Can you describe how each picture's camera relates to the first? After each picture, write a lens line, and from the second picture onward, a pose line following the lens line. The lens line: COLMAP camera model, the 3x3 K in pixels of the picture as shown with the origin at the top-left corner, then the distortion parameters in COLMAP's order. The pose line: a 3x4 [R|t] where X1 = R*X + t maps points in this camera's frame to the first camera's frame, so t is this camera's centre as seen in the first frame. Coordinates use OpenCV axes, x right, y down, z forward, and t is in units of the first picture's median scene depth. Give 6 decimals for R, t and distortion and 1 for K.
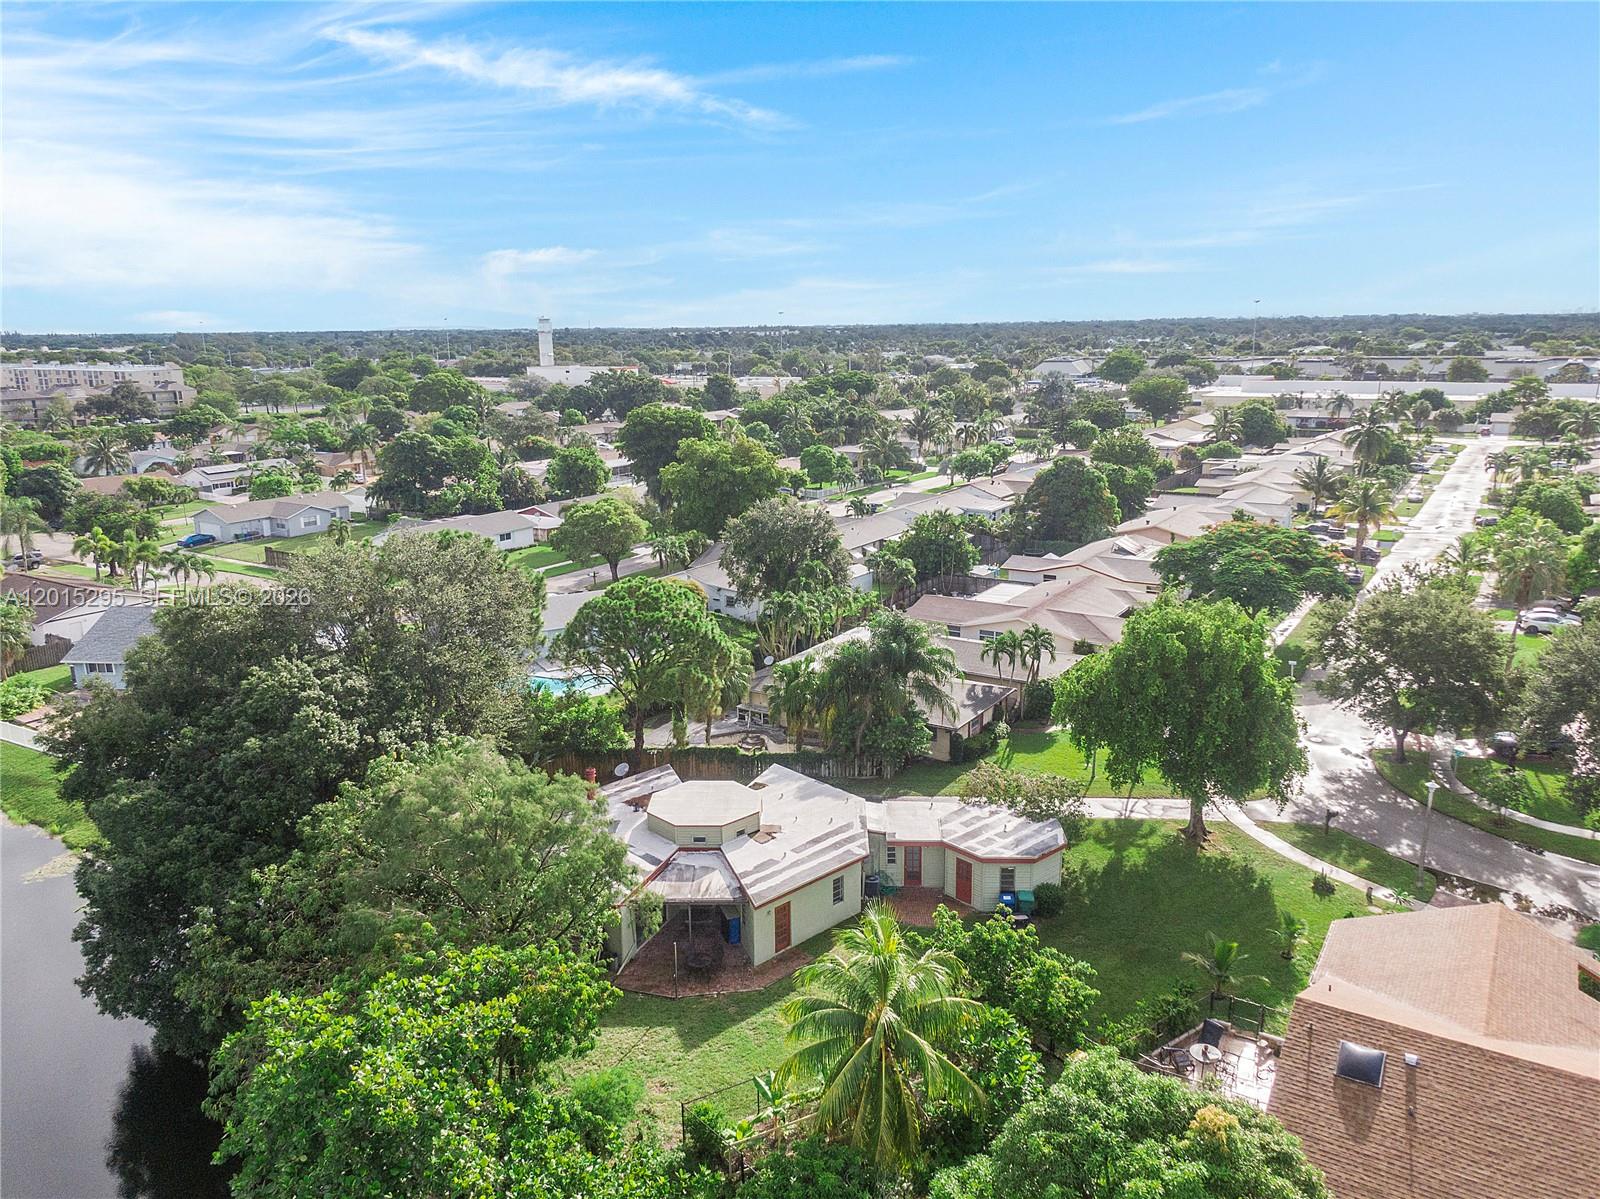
lens RADIAL K [[1144.6, 0, 803.2], [0, 1144.6, 596.6], [0, 0, 1]] dist [0.039894, -0.075315]
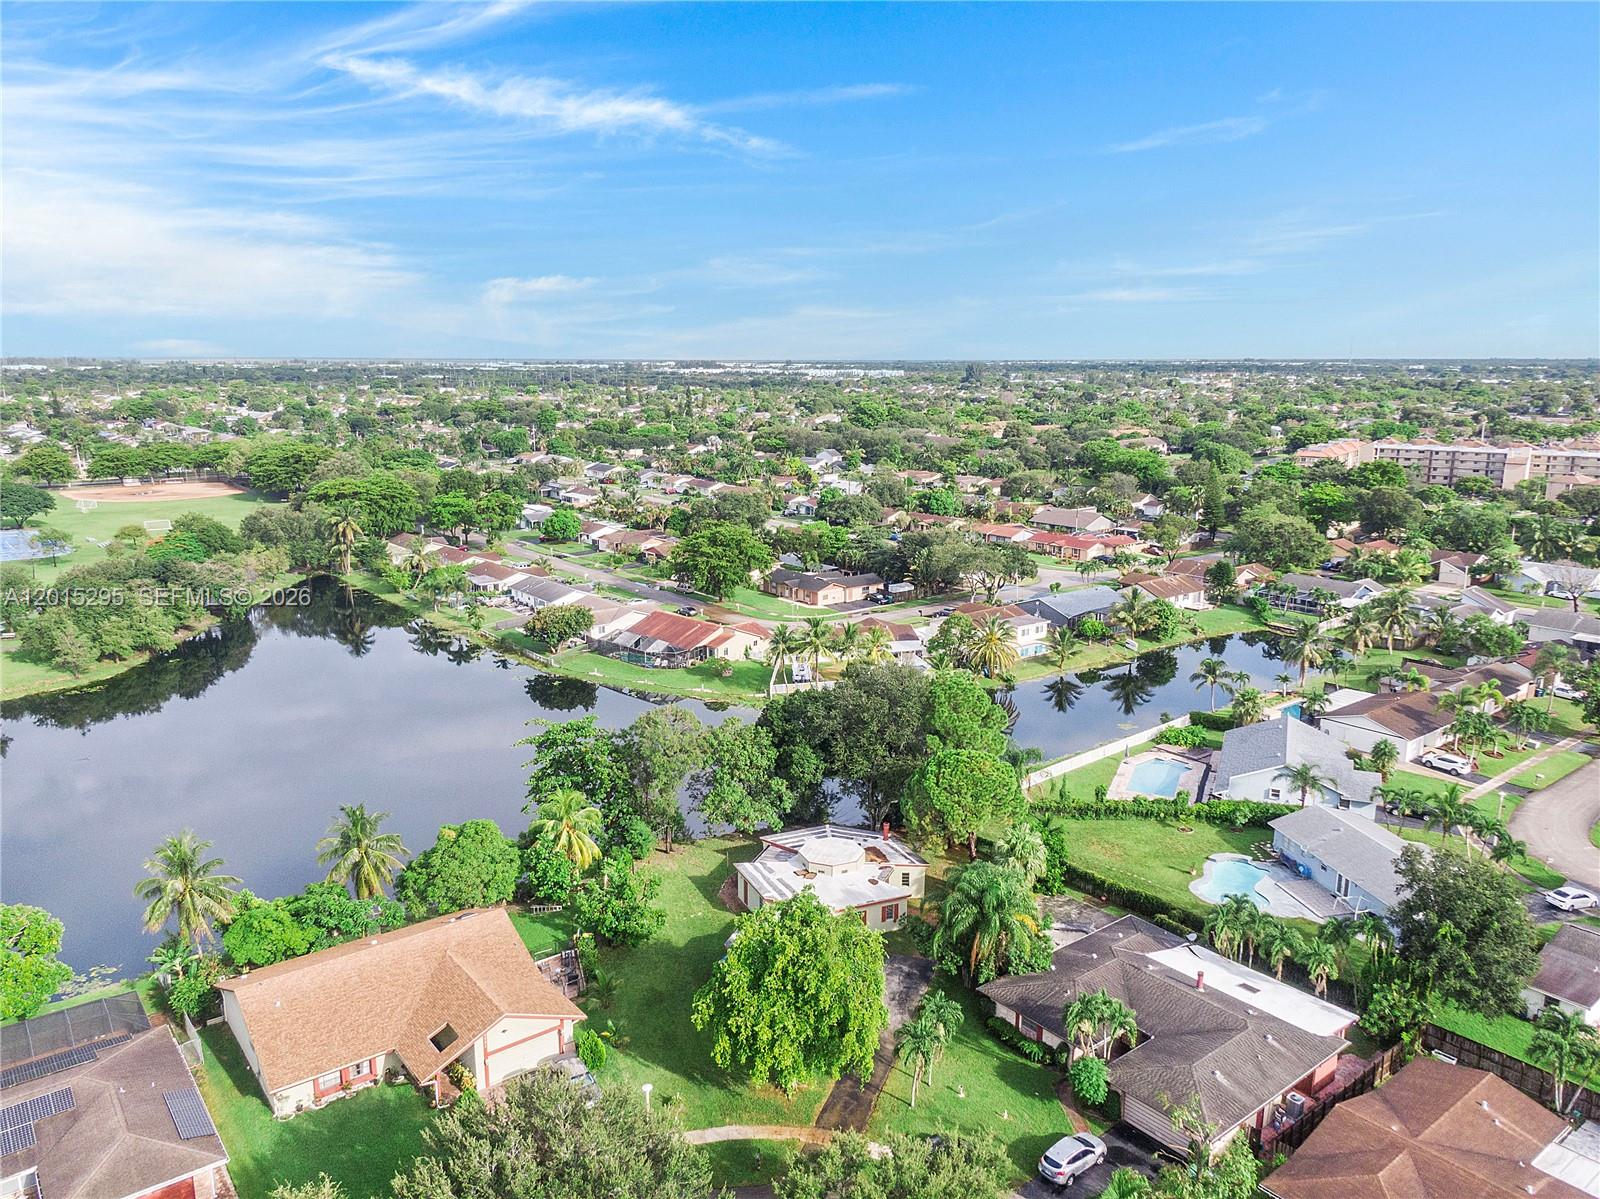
lens RADIAL K [[1144.6, 0, 803.2], [0, 1144.6, 596.6], [0, 0, 1]] dist [0.039894, -0.075315]
pose [[-0.324770, 0.208674, -0.922485, 1.327621], [-0.216081, 0.933190, 0.287169, -0.615350], [0.920779, 0.292595, -0.257982, 1.166423]]
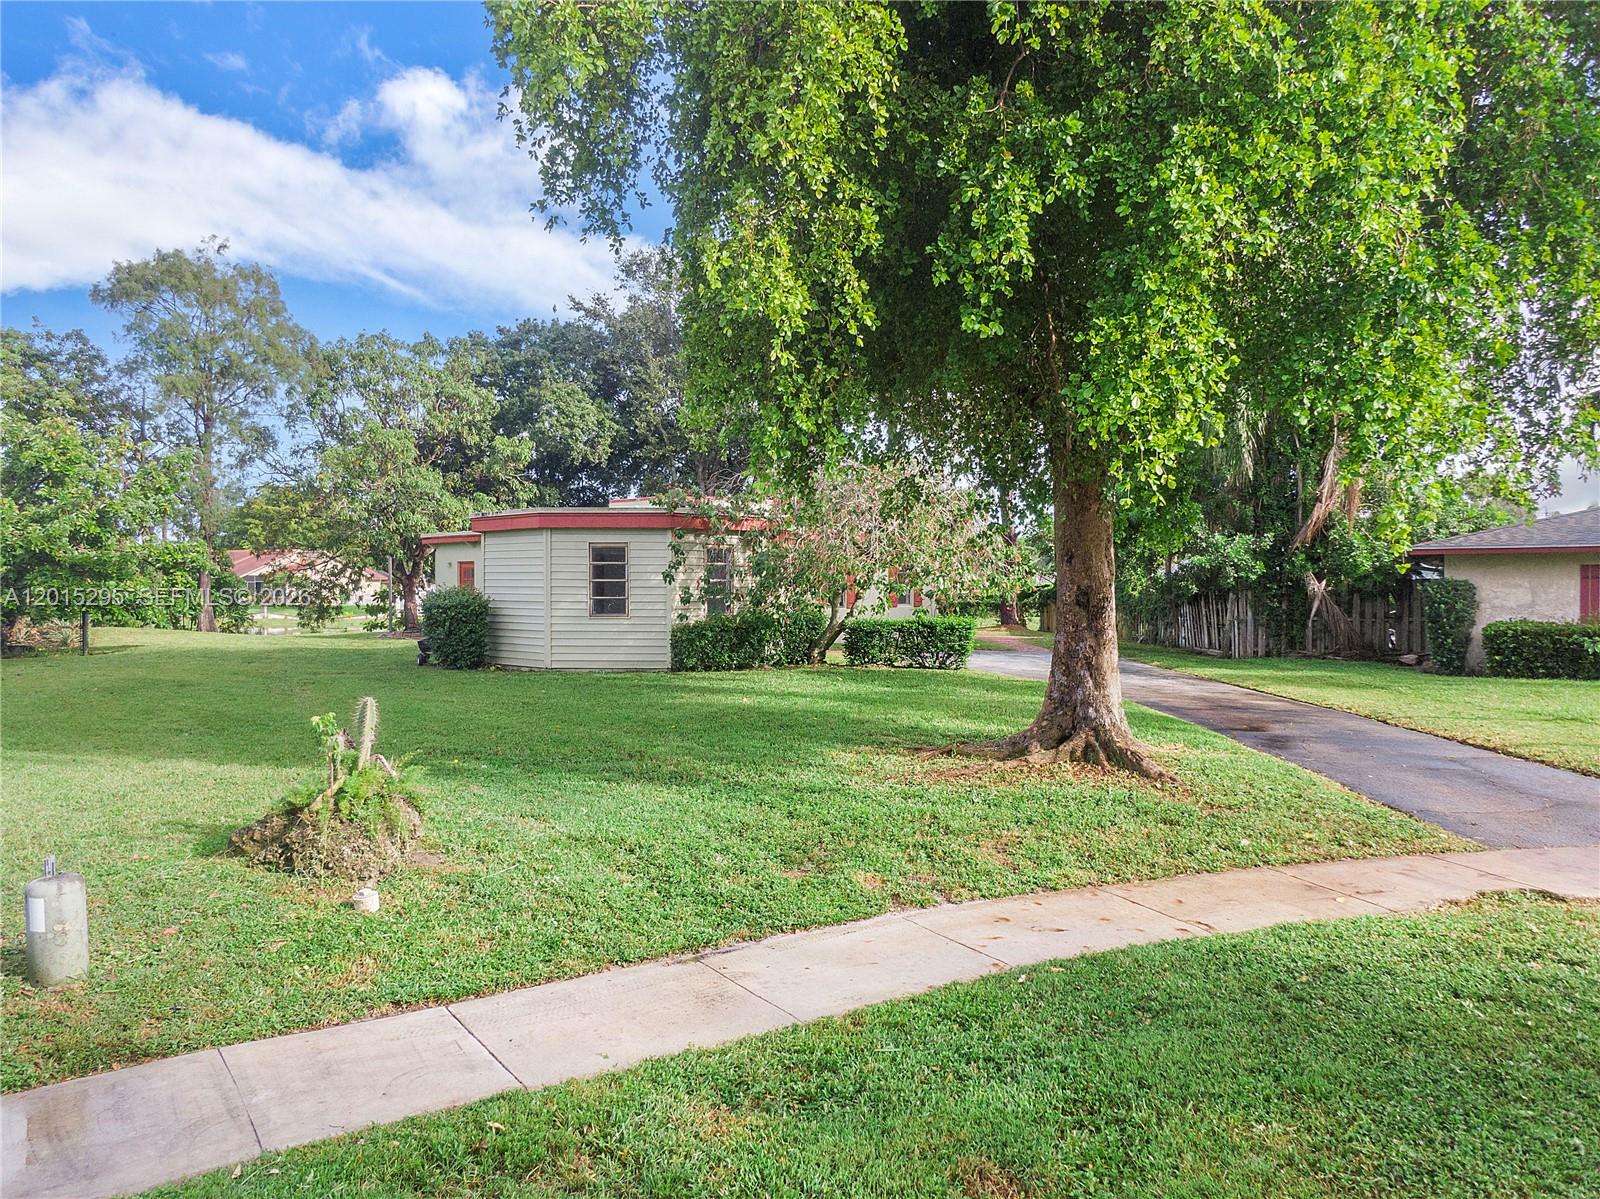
lens RADIAL K [[1144.6, 0, 803.2], [0, 1144.6, 596.6], [0, 0, 1]] dist [0.039894, -0.075315]
pose [[0.043720, 0.024026, -0.998755, 0.526947], [-0.231348, 0.972780, 0.013274, 0.188004], [0.971888, 0.230480, 0.048088, 0.933856]]
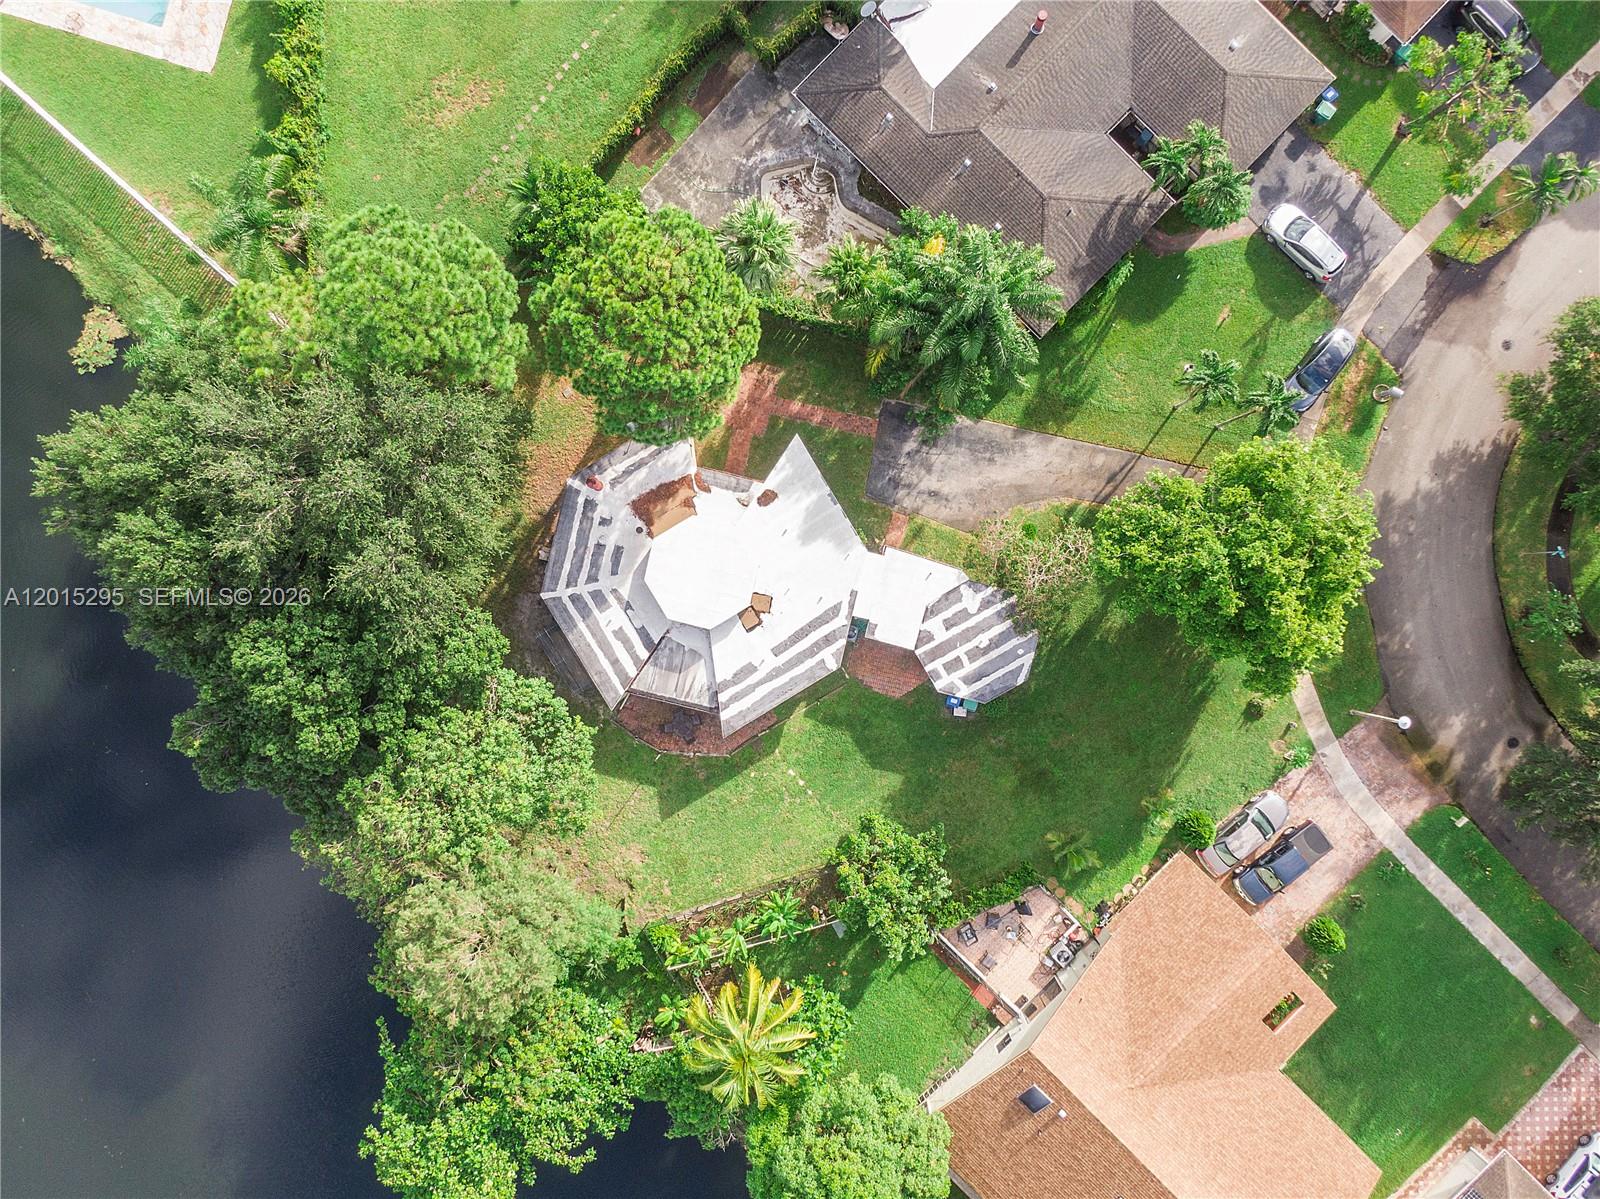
lens RADIAL K [[1144.6, 0, 803.2], [0, 1144.6, 596.6], [0, 0, 1]] dist [0.039894, -0.075315]
pose [[0.977943, 0.208829, 0.004304, 0.003111], [-0.049951, 0.213817, 0.975596, -0.732640], [0.202812, -0.954292, 0.219532, 0.692648]]
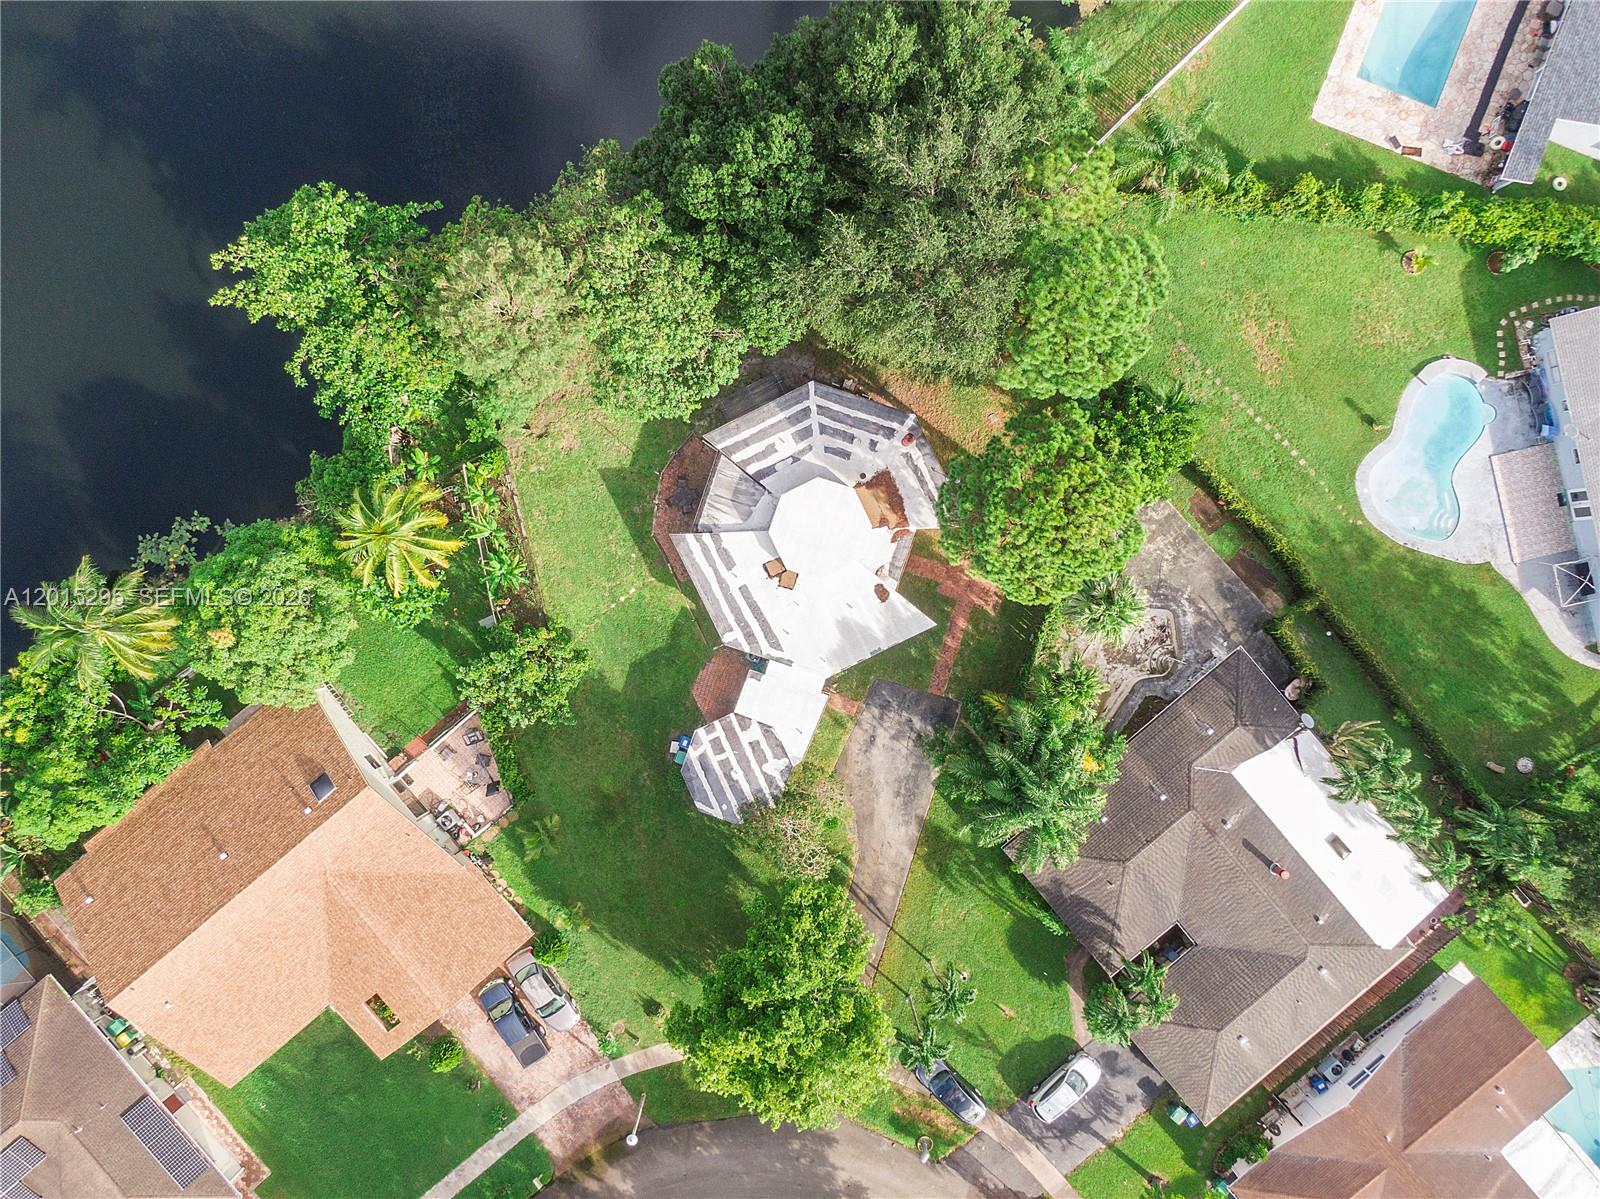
lens RADIAL K [[1144.6, 0, 803.2], [0, 1144.6, 596.6], [0, 0, 1]] dist [0.039894, -0.075315]
pose [[-0.292875, 0.955708, 0.029103, -0.044461], [-0.220863, -0.097235, 0.970446, -0.829022], [0.930292, 0.277791, 0.239558, 0.654628]]
